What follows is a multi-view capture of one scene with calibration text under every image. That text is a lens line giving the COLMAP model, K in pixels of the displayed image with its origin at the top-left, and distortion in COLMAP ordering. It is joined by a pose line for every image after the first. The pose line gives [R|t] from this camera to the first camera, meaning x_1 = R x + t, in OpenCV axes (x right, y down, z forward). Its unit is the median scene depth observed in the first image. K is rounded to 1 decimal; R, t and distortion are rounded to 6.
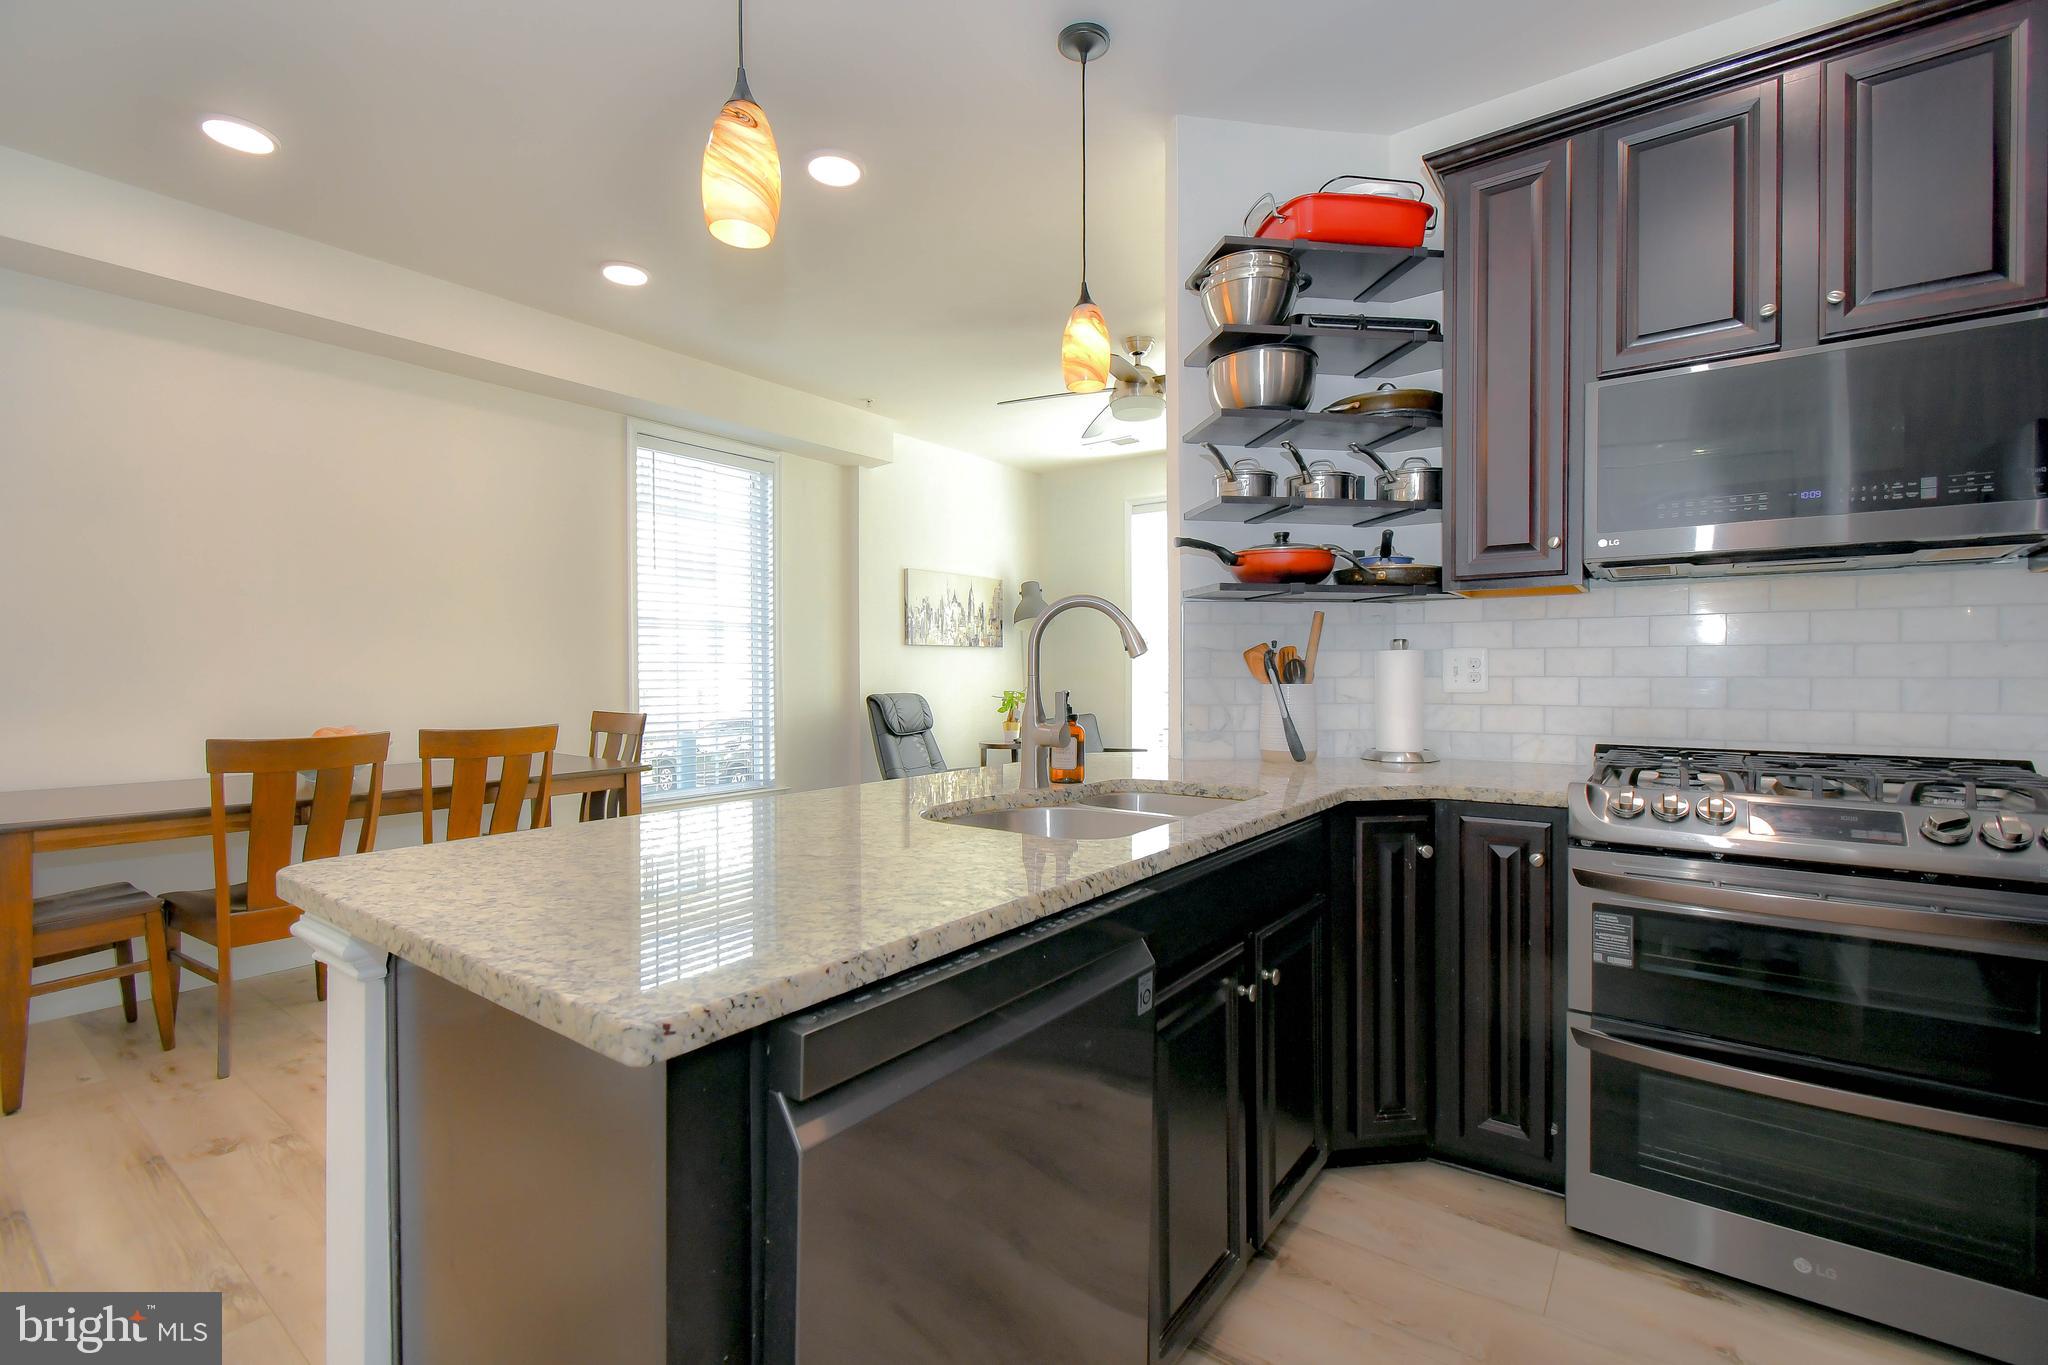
lens RADIAL K [[898.3, 0, 1027.1], [0, 898.3, 681.3], [0, 0, 1]] dist [0.004519, -0.002009]
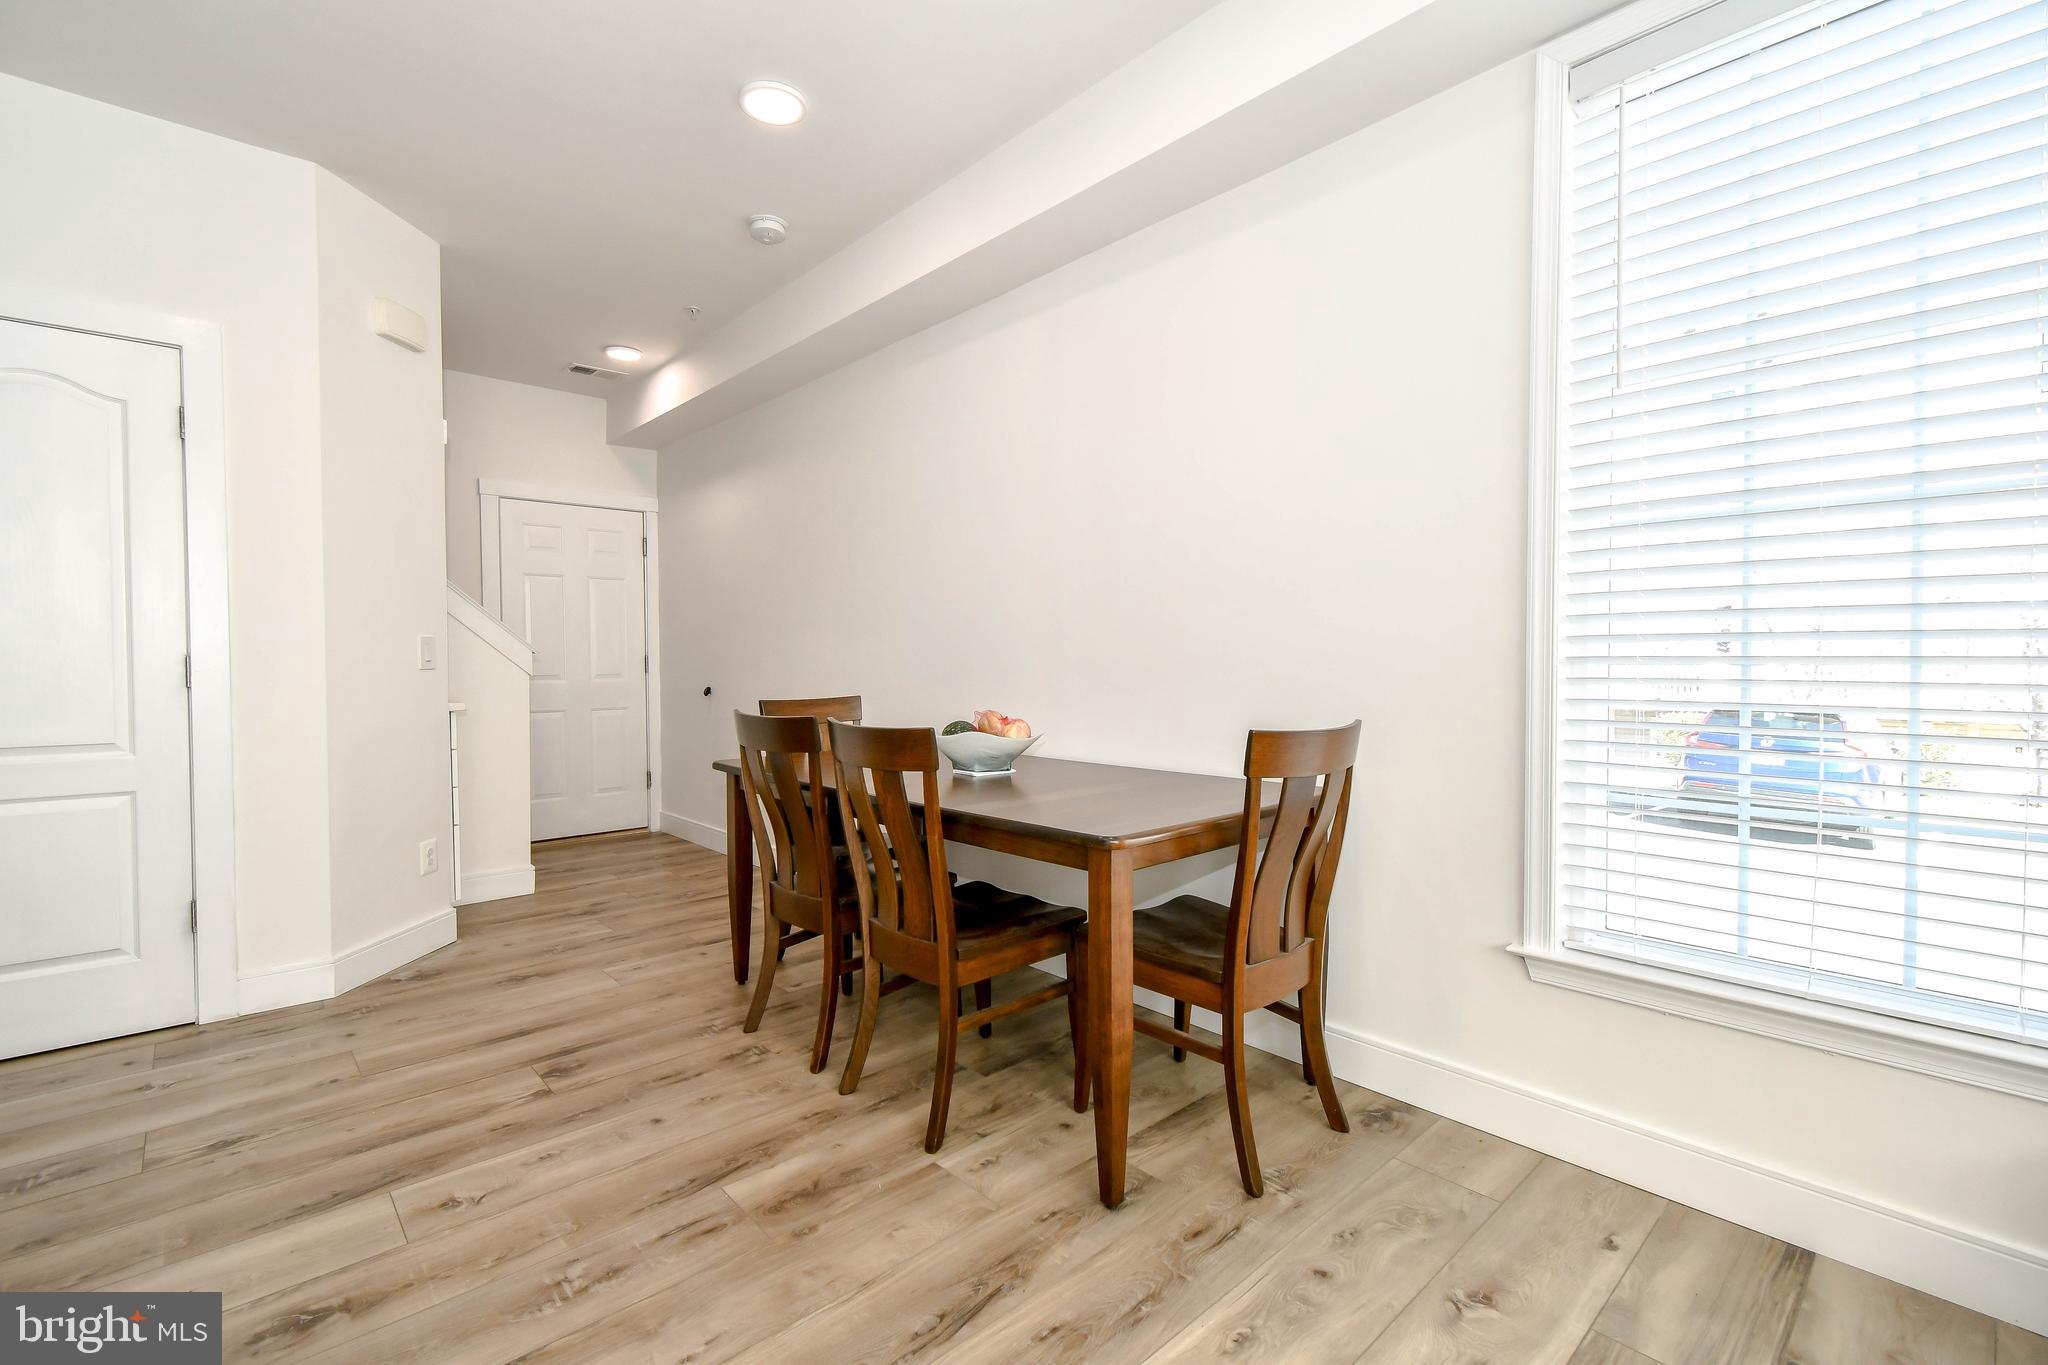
lens RADIAL K [[898.3, 0, 1019.8], [0, 898.3, 680.8], [0, 0, 1]] dist [0.004519, -0.002009]
pose [[-0.186811, 0.023775, -0.982108, 0.070574], [-0.008100, 0.999636, 0.025741, 0.002225], [0.982362, 0.012764, -0.186551, 1.611599]]
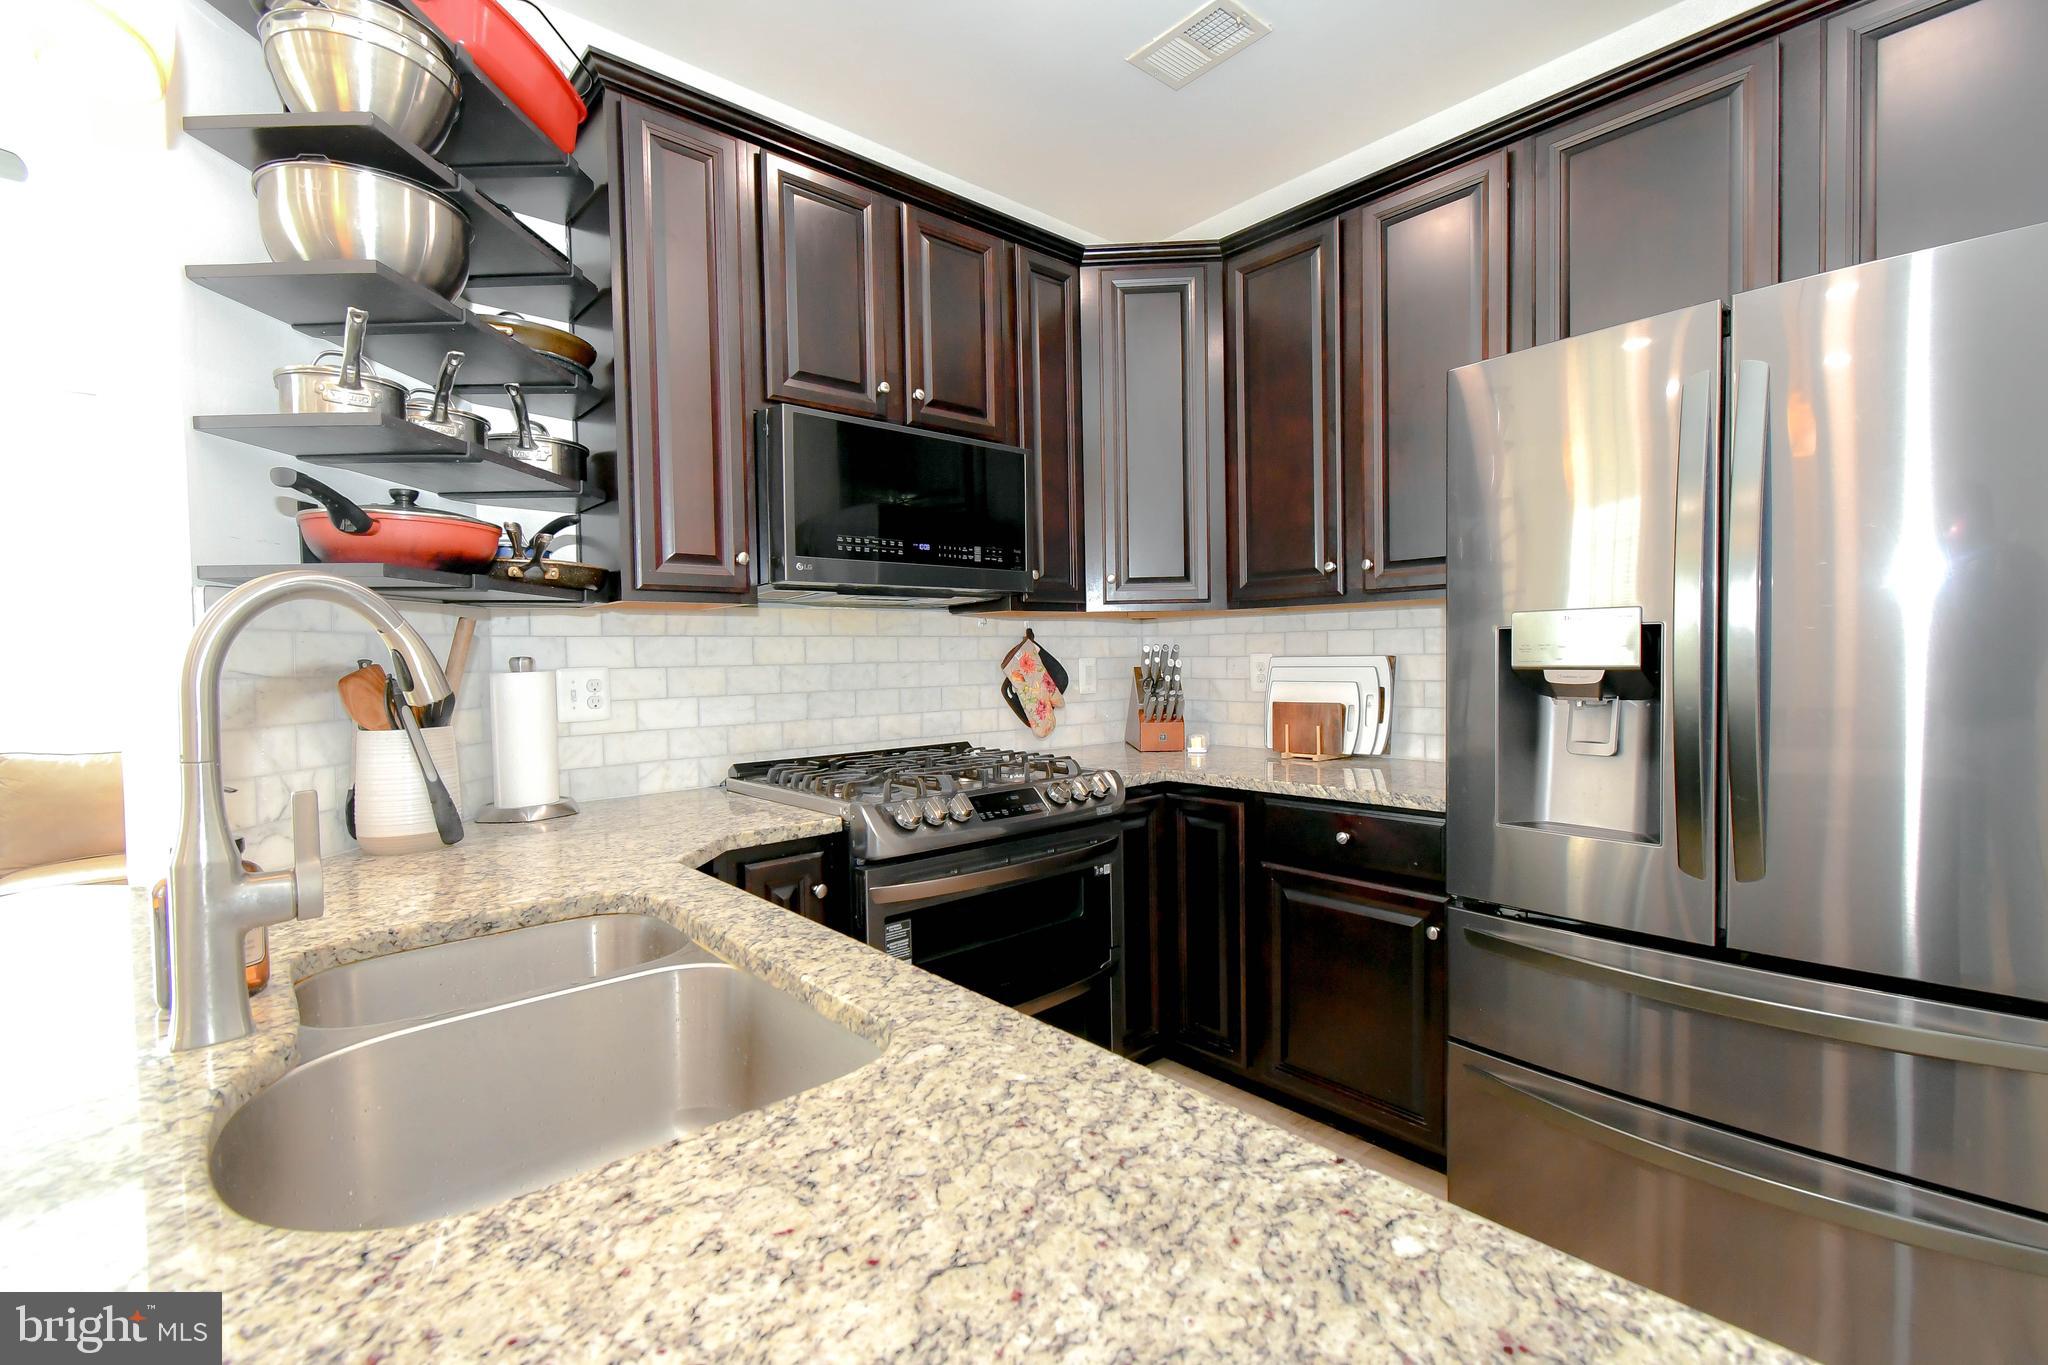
lens RADIAL K [[898.3, 0, 1015.4], [0, 898.3, 683.9], [0, 0, 1]] dist [0.004519, -0.002009]
pose [[0.214994, -0.031786, 0.976098, -0.256853], [0.029174, 0.999233, 0.026113, -0.034489], [-0.976180, 0.022863, 0.215757, 0.462999]]
